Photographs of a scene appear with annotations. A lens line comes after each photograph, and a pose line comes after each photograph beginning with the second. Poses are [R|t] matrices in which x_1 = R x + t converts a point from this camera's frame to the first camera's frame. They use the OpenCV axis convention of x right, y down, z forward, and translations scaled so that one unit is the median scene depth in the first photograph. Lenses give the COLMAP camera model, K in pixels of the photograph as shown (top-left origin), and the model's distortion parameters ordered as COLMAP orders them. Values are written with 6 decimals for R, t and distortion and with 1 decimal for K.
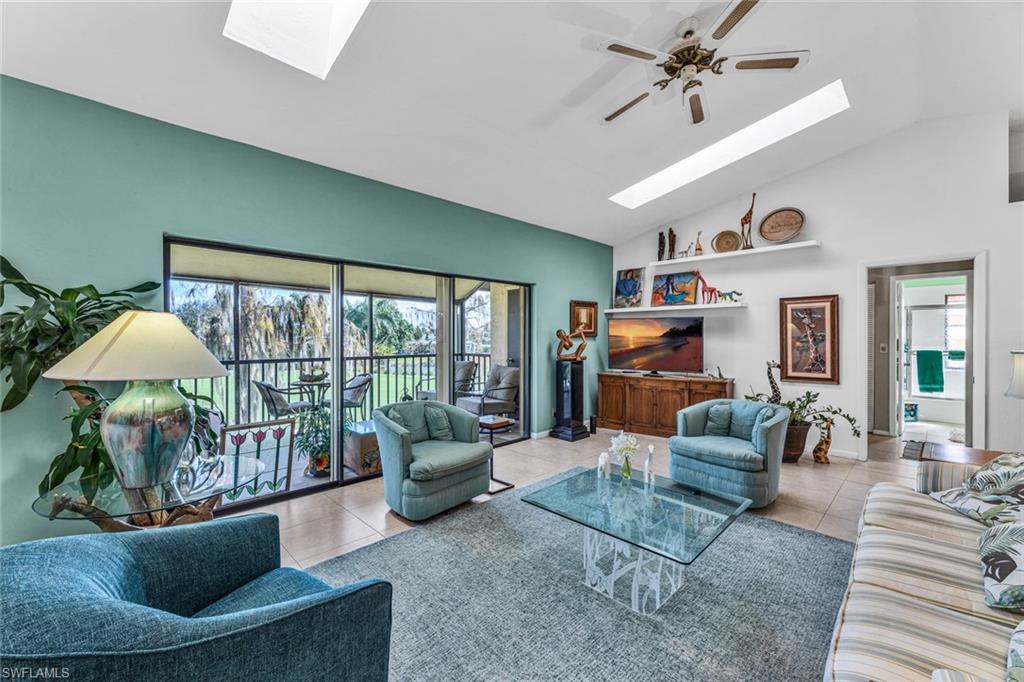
lens RADIAL K [[408.0, 0, 510.5], [0, 408.0, 337.7], [0, 0, 1]] dist [-0.001238, -0.000159]
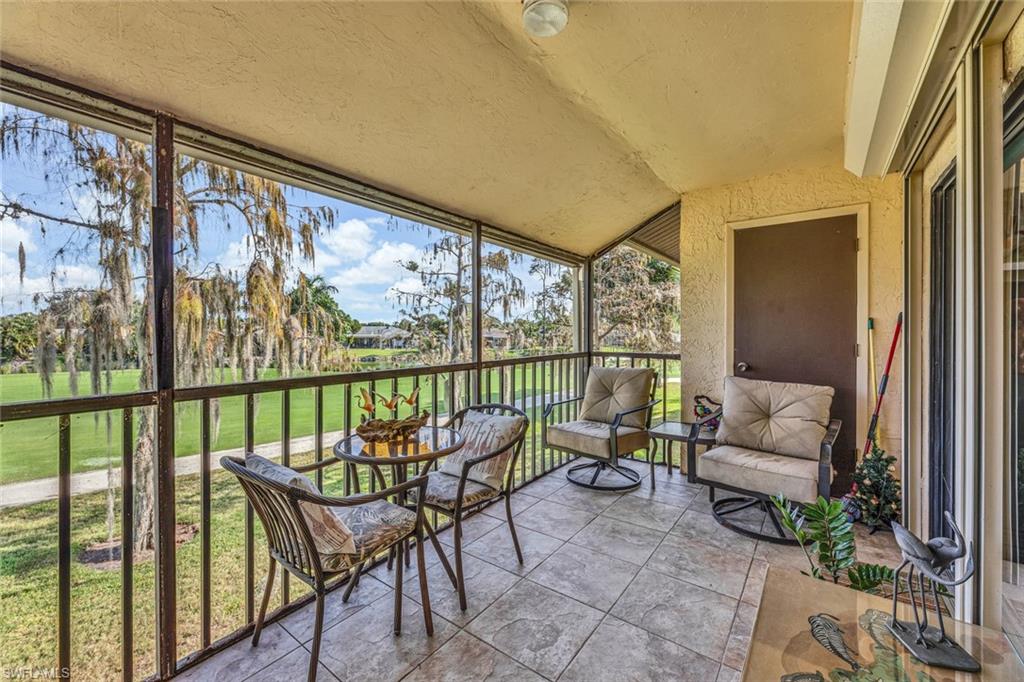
lens RADIAL K [[408.0, 0, 510.5], [0, 408.0, 337.7], [0, 0, 1]] dist [-0.001238, -0.000159]
pose [[0.988592, 0.003603, 0.150574, -0.505269], [-0.006323, 0.999825, 0.017584, 0.014376], [-0.150484, -0.018335, 0.988442, 0.730984]]
